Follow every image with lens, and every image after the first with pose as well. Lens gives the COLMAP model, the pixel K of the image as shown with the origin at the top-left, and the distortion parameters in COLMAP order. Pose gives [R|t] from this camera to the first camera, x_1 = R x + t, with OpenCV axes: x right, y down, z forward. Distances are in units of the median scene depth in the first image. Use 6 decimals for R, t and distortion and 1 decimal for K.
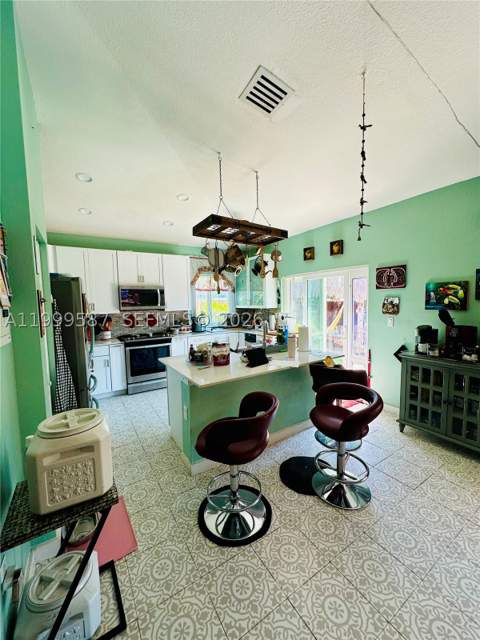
lens RADIAL K [[255.9, 0, 240.0], [0, 255.9, 320.0], [0, 0, 1]] dist [-0.000561, 0.000279]
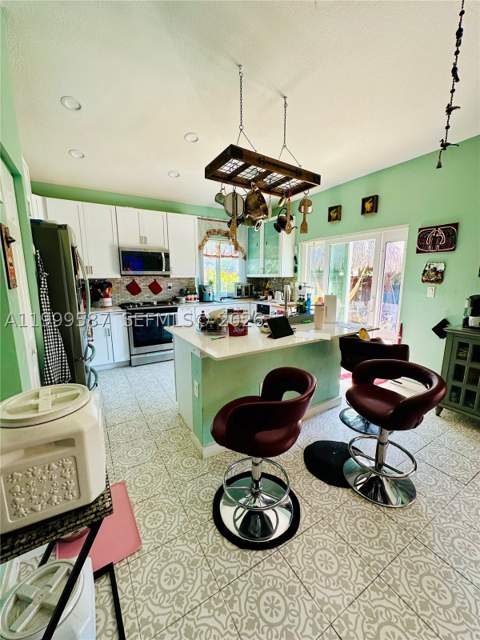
lens RADIAL K [[255.9, 0, 240.0], [0, 255.9, 320.0], [0, 0, 1]] dist [-0.000561, 0.000279]
pose [[0.999642, 0.023274, -0.013185, -0.069699], [-0.021918, 0.995229, 0.095073, 0.055118], [0.015334, -0.094750, 0.995383, 0.196638]]
